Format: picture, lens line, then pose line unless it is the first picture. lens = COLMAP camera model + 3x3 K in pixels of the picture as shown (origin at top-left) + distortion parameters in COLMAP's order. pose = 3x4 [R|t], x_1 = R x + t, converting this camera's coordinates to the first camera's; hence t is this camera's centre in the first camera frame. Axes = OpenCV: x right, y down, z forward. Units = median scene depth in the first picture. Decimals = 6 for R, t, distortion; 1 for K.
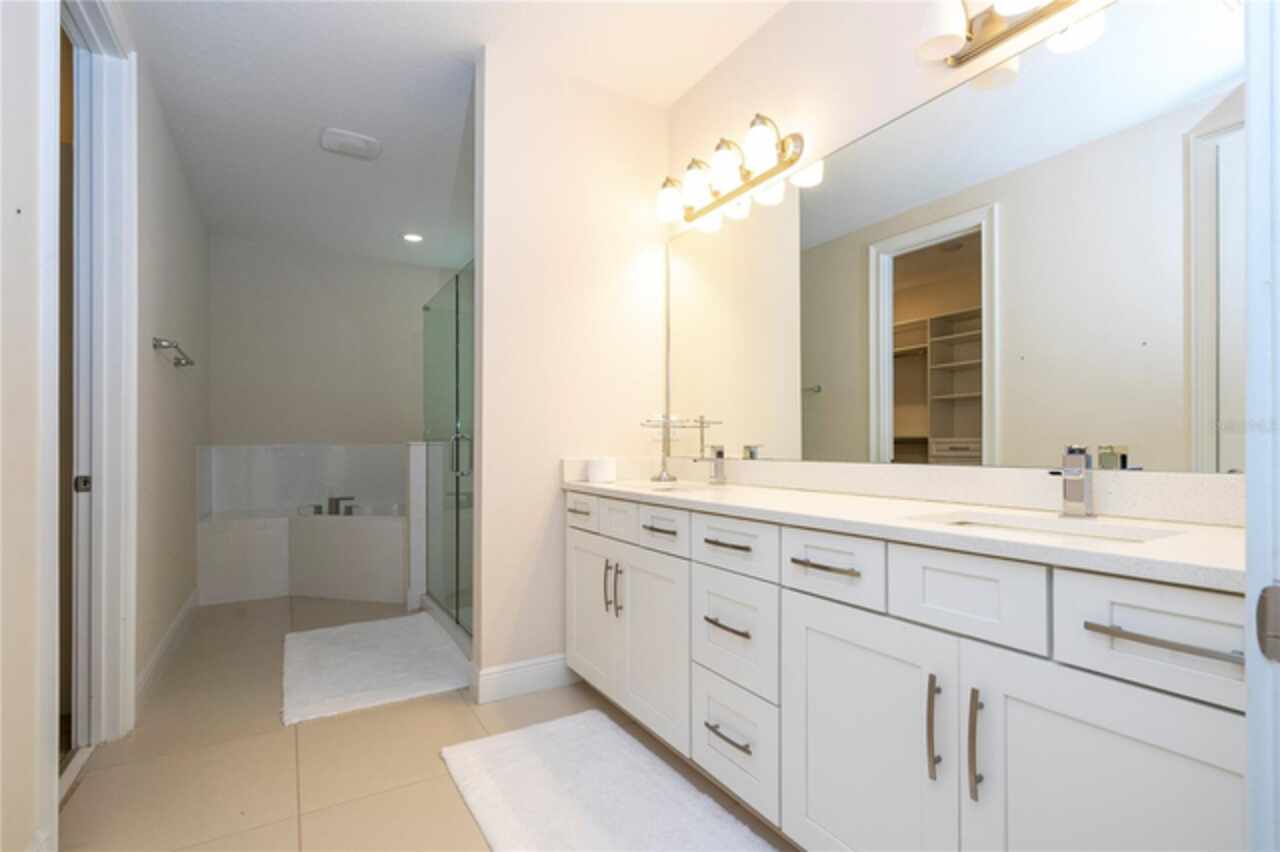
lens RADIAL K [[589.6, 0, 645.5], [0, 589.6, 438.7], [0, 0, 1]] dist [-0.011446, 0.001114]
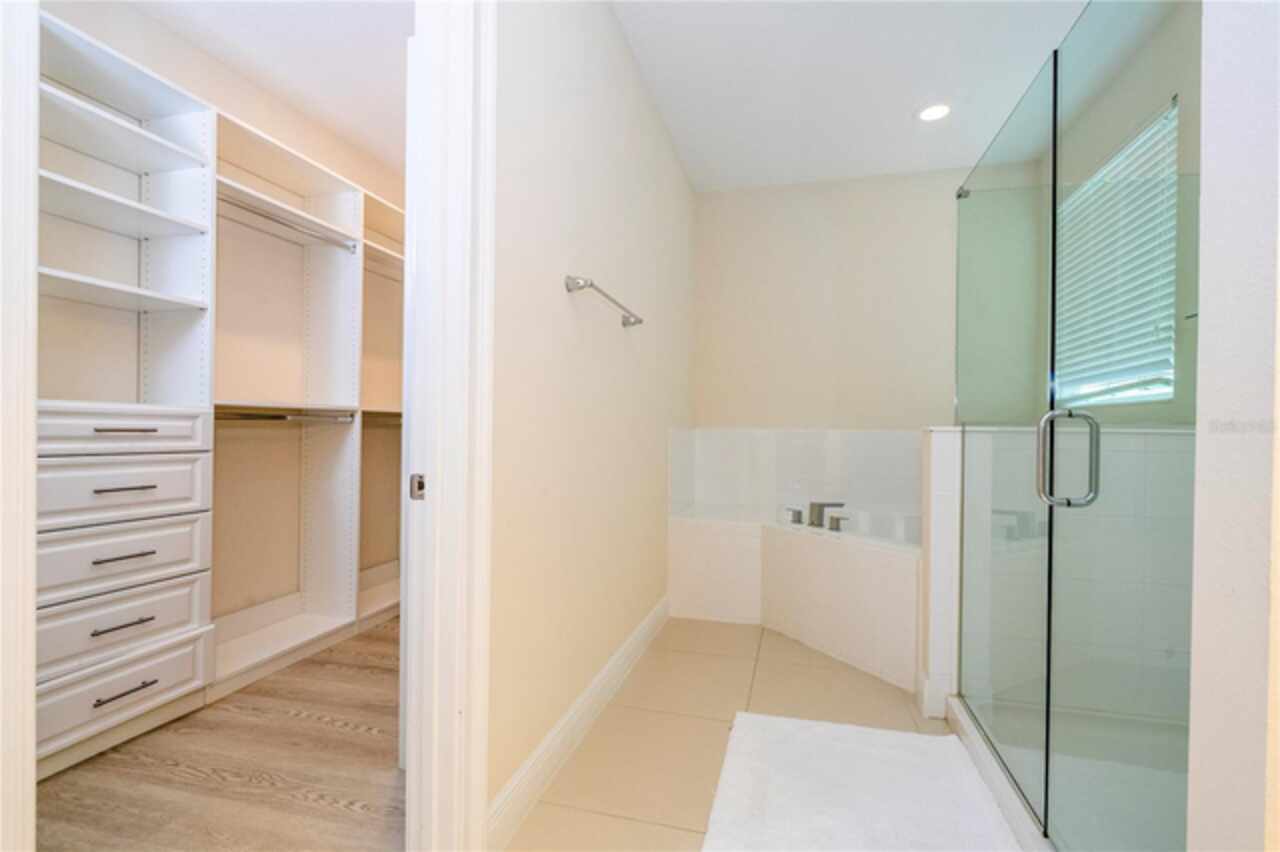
lens RADIAL K [[589.6, 0, 644.6], [0, 589.6, 428.0], [0, 0, 1]] dist [-0.011446, 0.001114]
pose [[0.692662, 0.013368, -0.721138, -0.172782], [-0.007688, 0.999908, 0.011152, 0.002431], [0.721221, -0.002181, 0.692701, 0.382748]]
